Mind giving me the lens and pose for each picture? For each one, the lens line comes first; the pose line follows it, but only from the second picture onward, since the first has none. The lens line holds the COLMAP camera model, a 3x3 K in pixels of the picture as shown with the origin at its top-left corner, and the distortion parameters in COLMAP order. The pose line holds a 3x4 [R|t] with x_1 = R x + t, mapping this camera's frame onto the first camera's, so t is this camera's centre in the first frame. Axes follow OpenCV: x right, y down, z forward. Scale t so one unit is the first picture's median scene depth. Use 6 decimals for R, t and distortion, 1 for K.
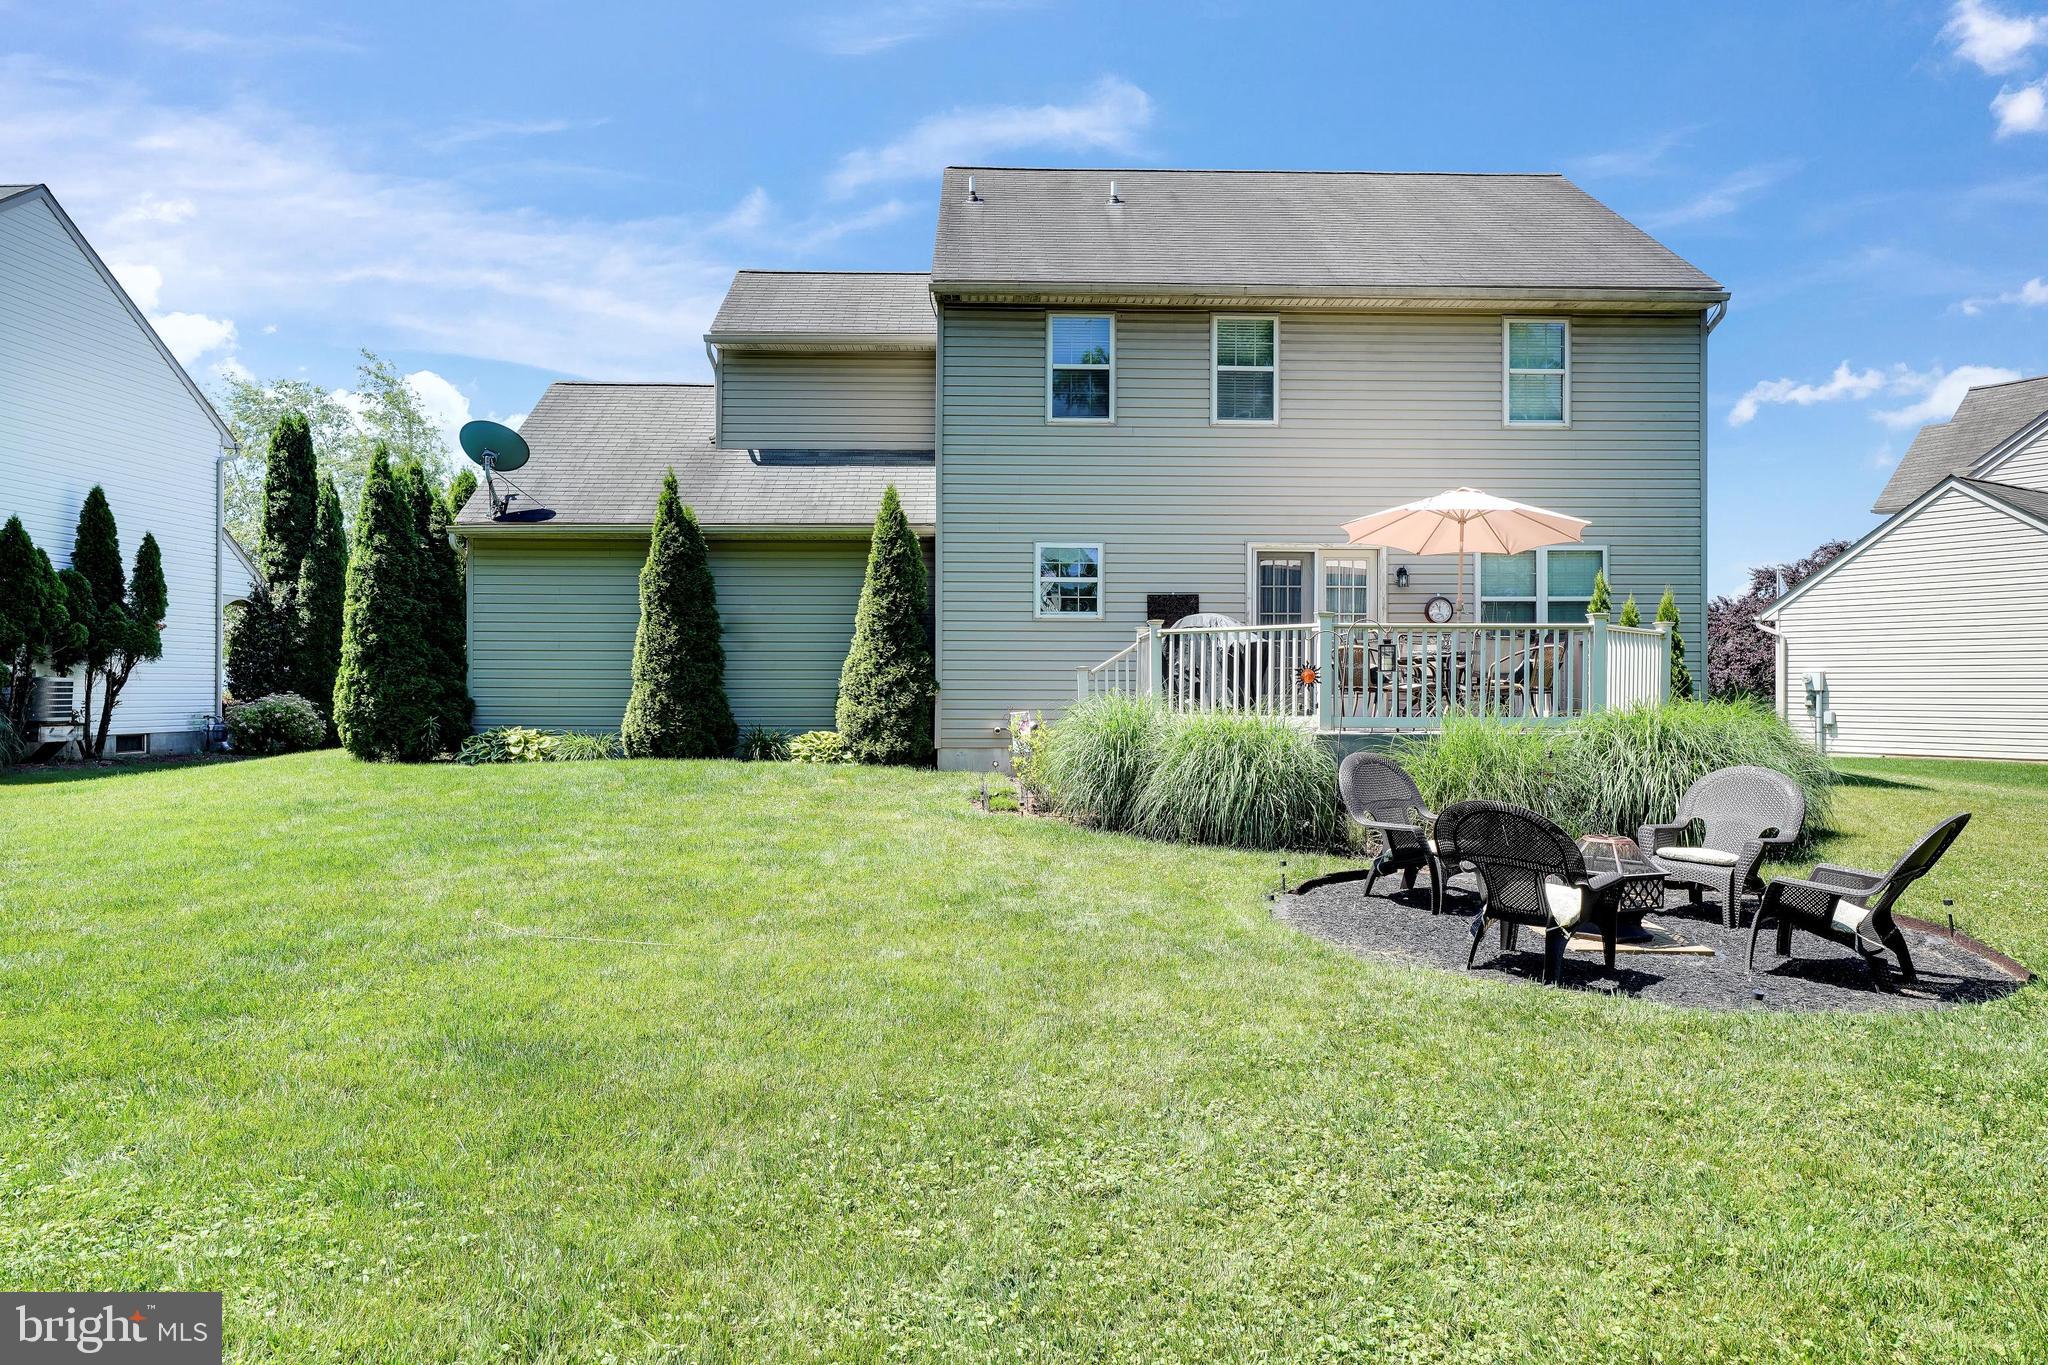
lens RADIAL K [[1400.0, 0, 1024.4], [0, 1400.0, 677.3], [0, 0, 1]] dist [-0.007360, 0.006849]
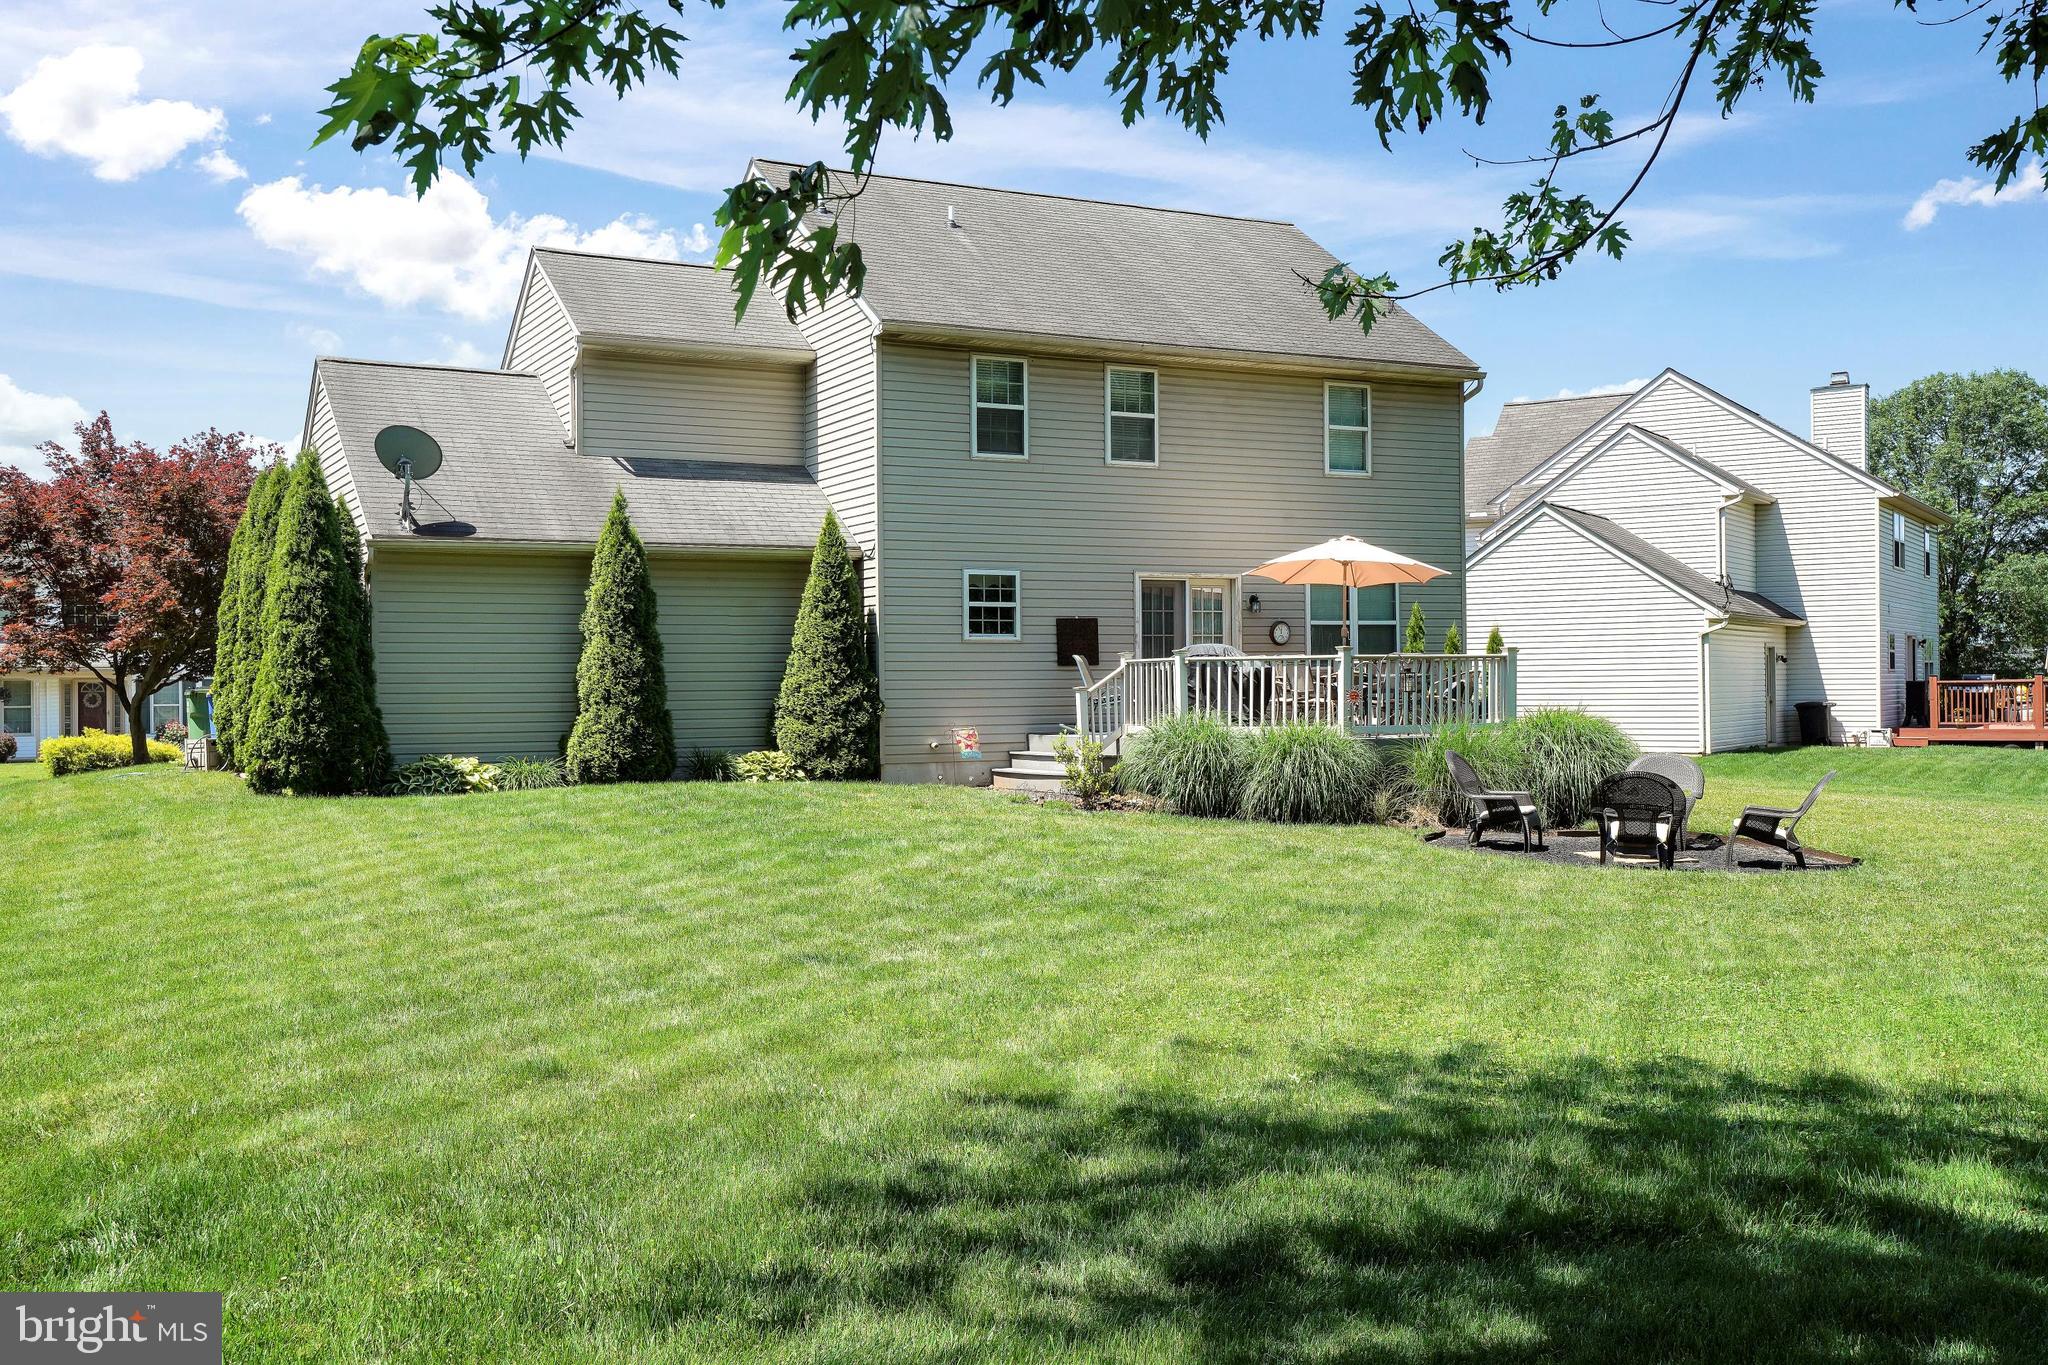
lens RADIAL K [[2014.9, 0, 1024.6], [0, 2014.9, 688.3], [0, 0, 1]] dist [0.061219, 0.000000]
pose [[0.896095, -0.011634, 0.443711, -0.632057], [0.008588, 0.999924, 0.008874, -0.018545], [-0.443780, -0.004141, 0.896126, -0.397492]]
